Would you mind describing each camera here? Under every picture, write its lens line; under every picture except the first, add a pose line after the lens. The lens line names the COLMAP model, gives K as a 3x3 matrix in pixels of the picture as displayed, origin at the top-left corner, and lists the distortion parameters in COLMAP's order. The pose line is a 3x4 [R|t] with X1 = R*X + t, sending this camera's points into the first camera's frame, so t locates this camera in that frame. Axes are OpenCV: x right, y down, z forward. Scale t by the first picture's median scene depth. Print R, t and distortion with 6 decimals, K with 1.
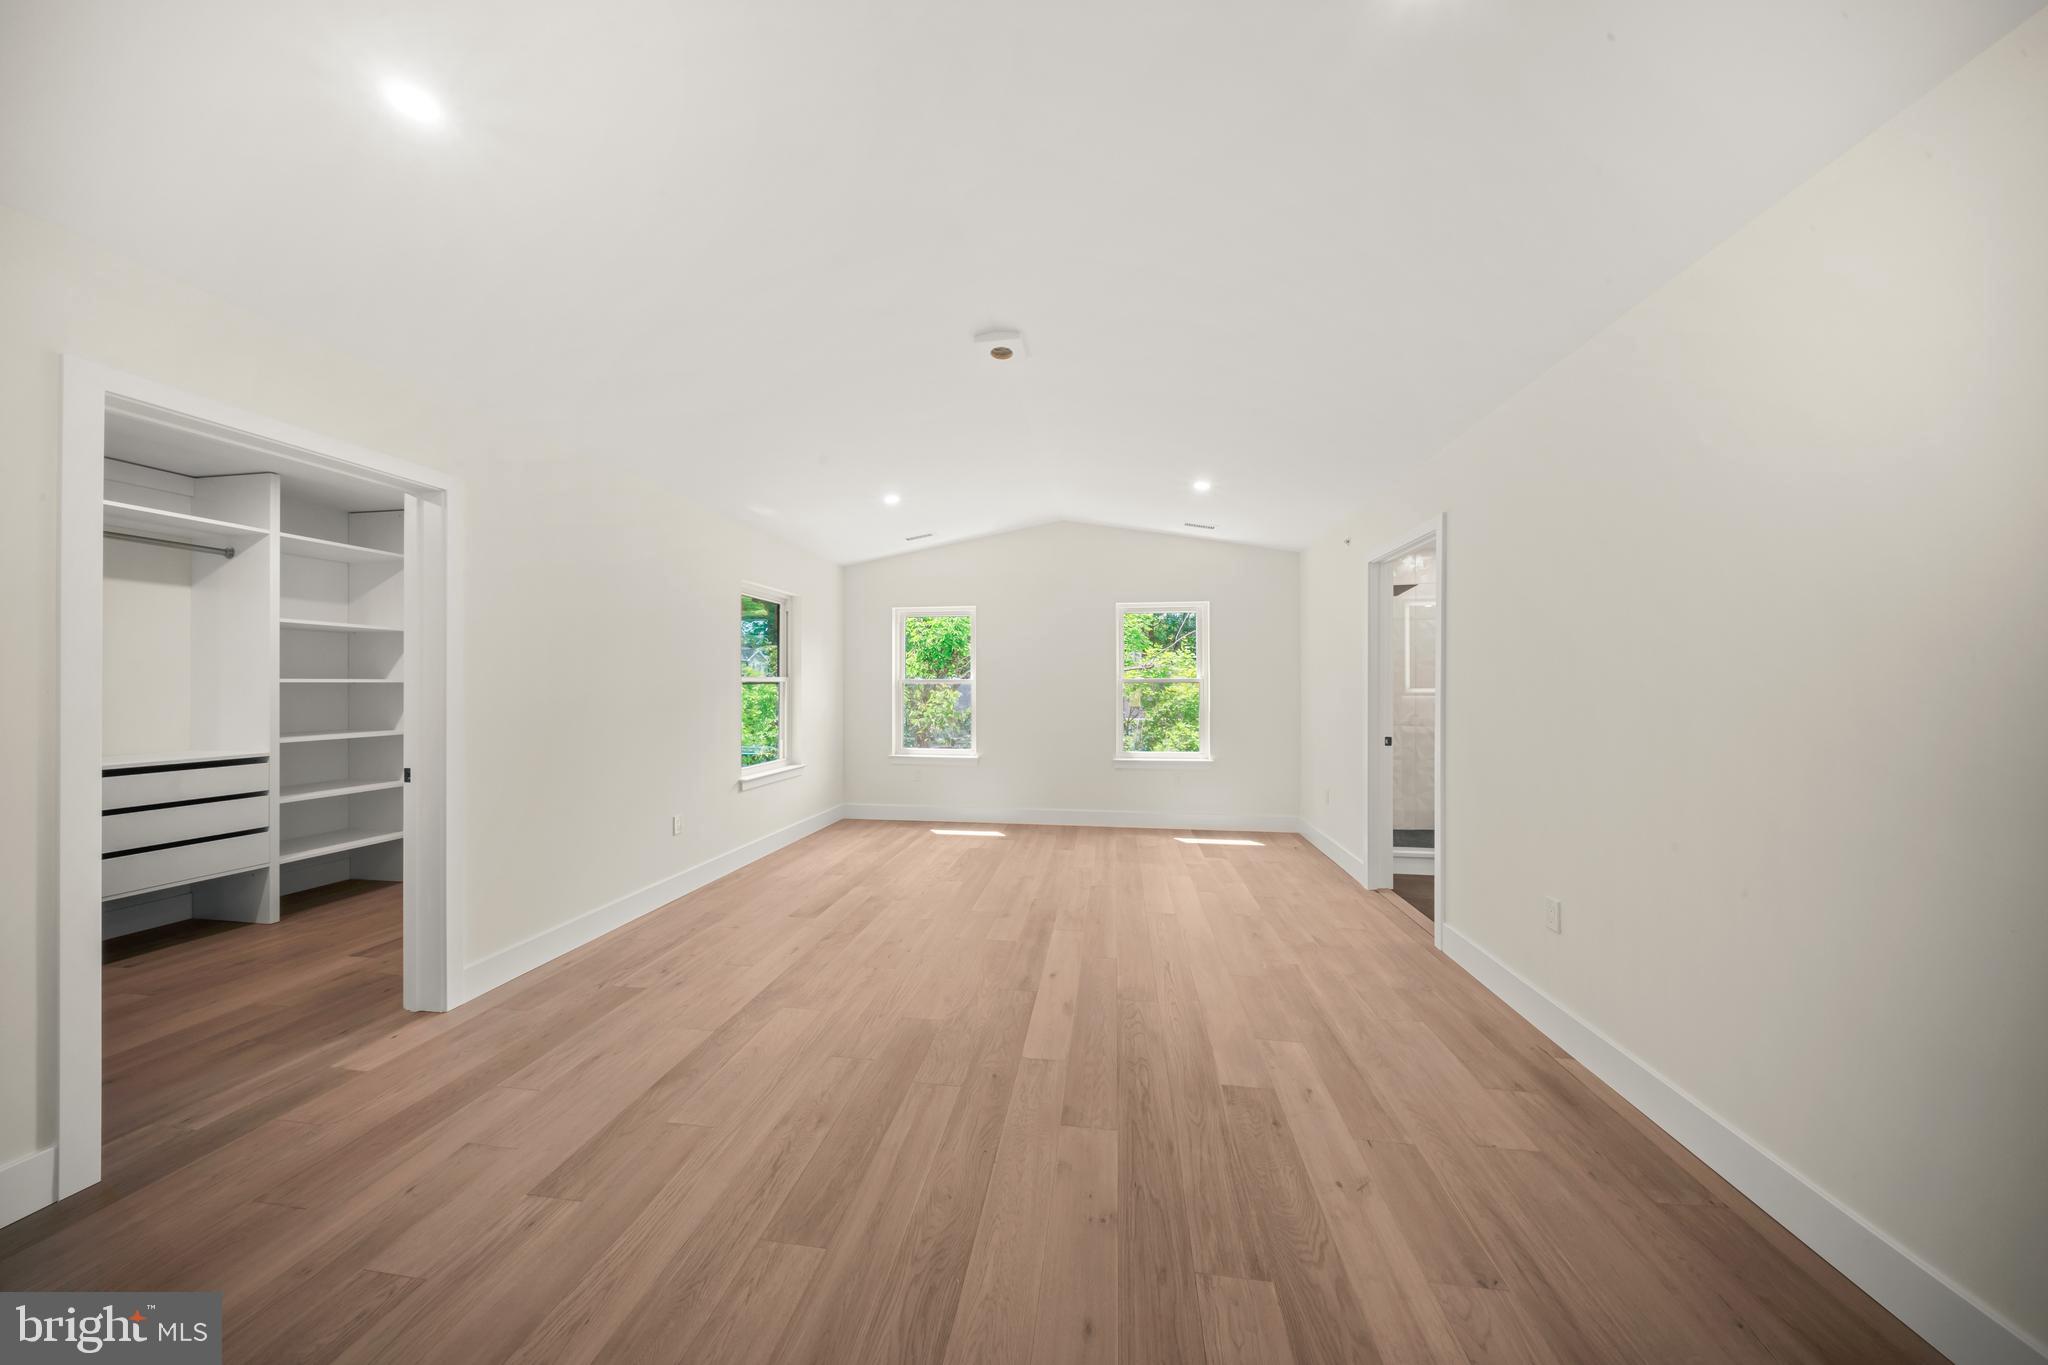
lens RADIAL K [[608.7, 0, 1027.6], [0, 608.7, 688.5], [0, 0, 1]] dist [0.007427, -0.000221]
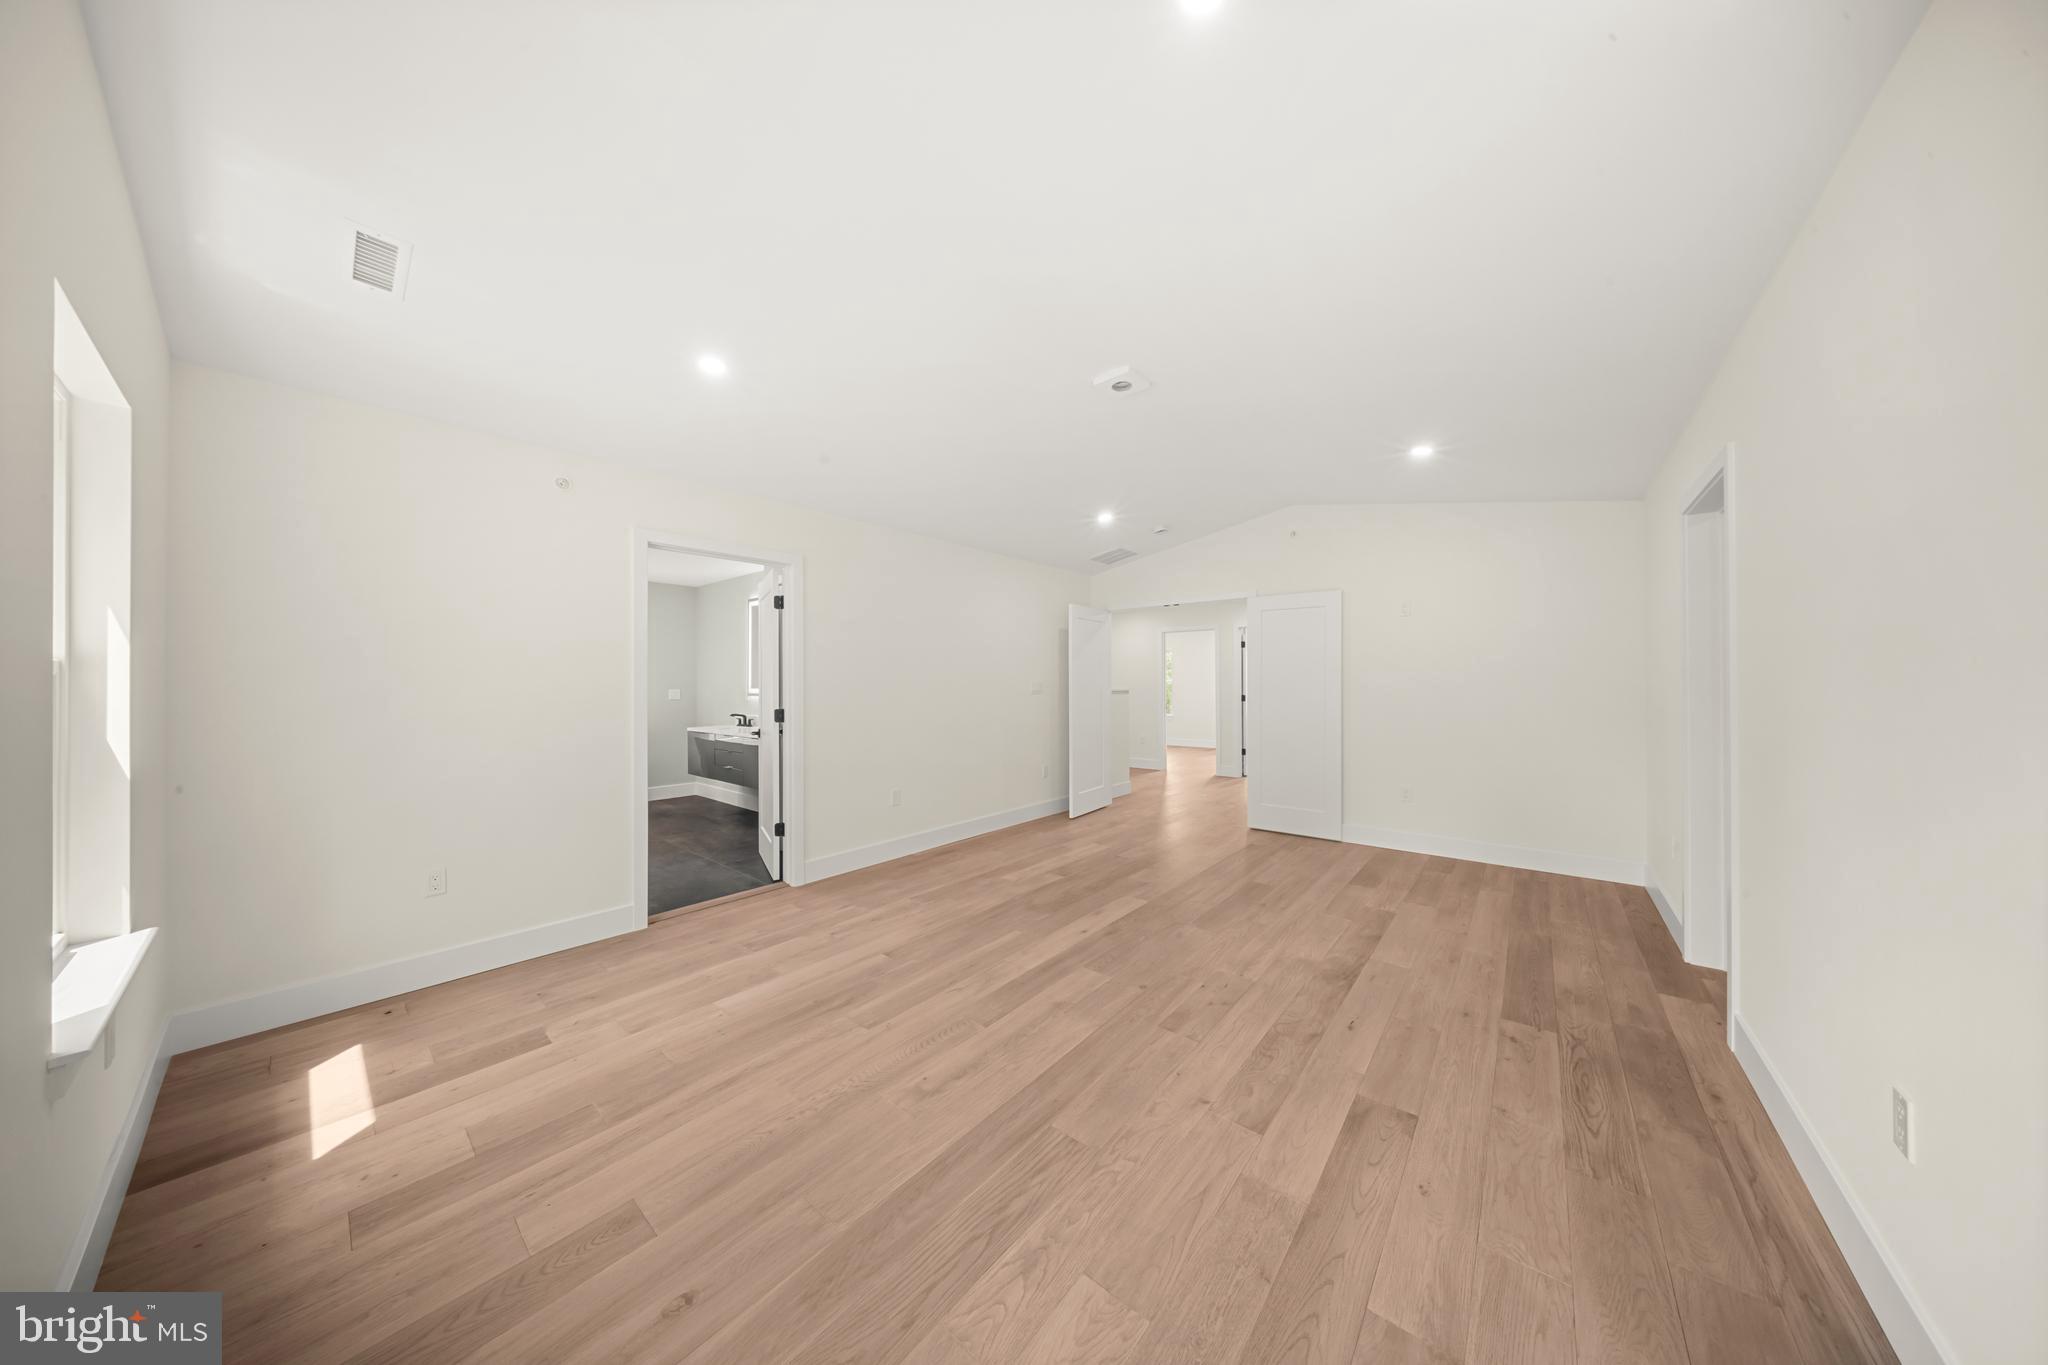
lens RADIAL K [[608.7, 0, 1032.9], [0, 608.7, 685.6], [0, 0, 1]] dist [0.007427, -0.000221]
pose [[-0.855488, 0.001141, 0.517822, -0.474360], [0.006236, 0.999948, 0.008098, -0.013390], [-0.517786, 0.010157, -0.855450, 2.017710]]
